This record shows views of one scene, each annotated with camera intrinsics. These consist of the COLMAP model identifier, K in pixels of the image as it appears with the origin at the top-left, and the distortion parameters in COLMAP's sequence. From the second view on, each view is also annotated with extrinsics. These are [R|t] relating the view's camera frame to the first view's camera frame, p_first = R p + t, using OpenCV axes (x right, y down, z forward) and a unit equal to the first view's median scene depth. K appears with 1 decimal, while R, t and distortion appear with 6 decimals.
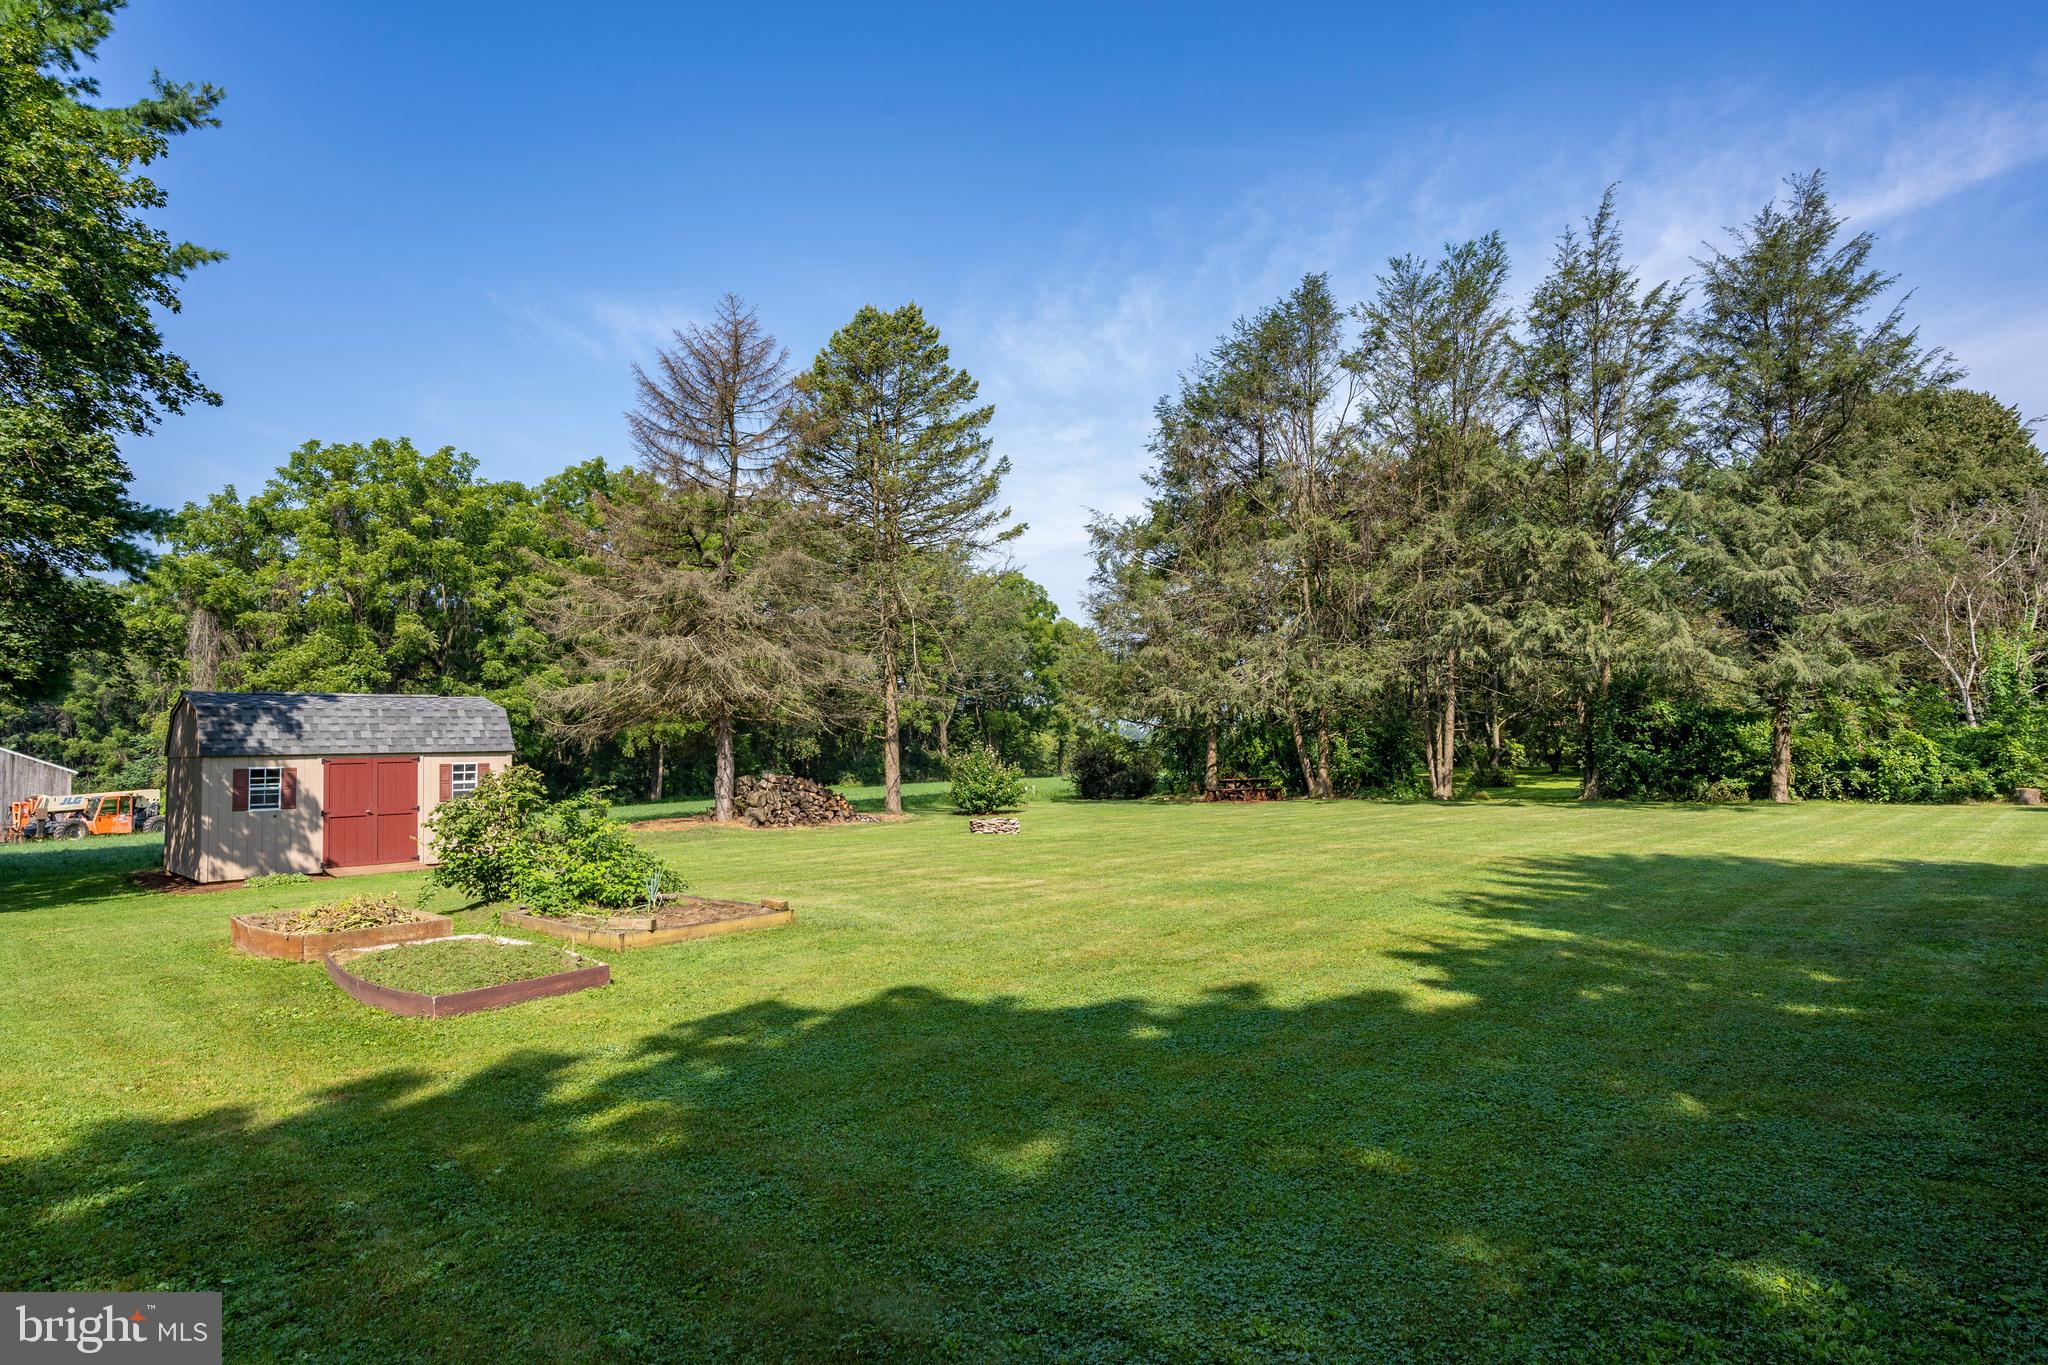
lens RADIAL K [[1118.0, 0, 1024.0], [0, 1118.0, 682.5], [0, 0, 1]] dist [-0.002101, -0.000516]
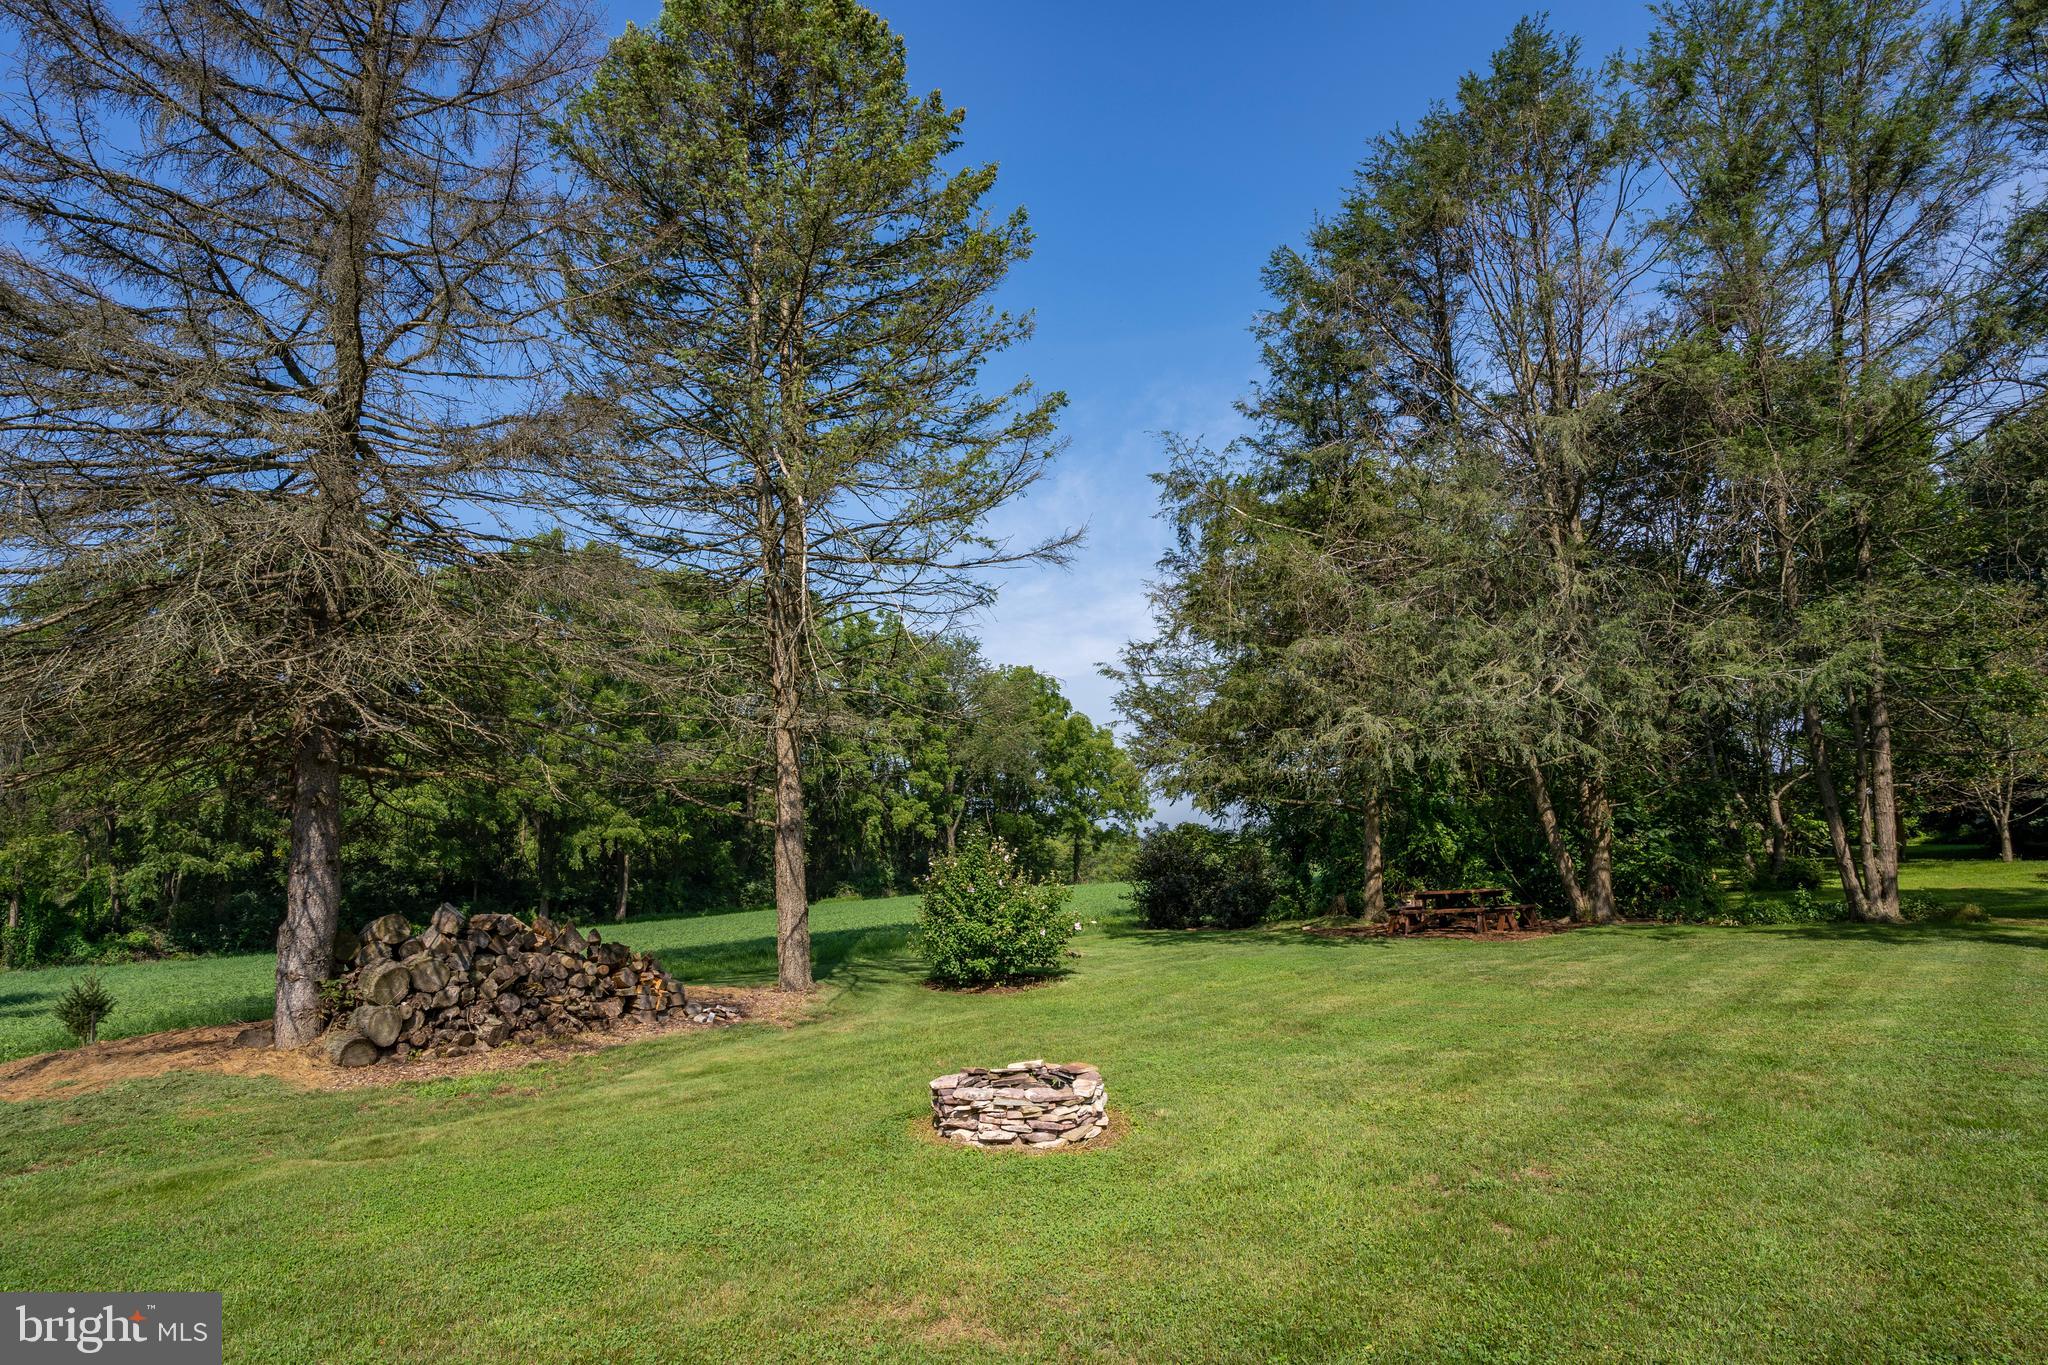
lens RADIAL K [[1041.6, 0, 1024.0], [0, 1041.6, 682.5], [0, 0, 1]] dist [-0.056875, 0.000146]
pose [[0.999756, -0.021284, -0.005951, -0.014947], [0.020536, 0.994192, -0.105641, 0.034817], [0.008165, 0.105493, 0.994387, 0.510556]]
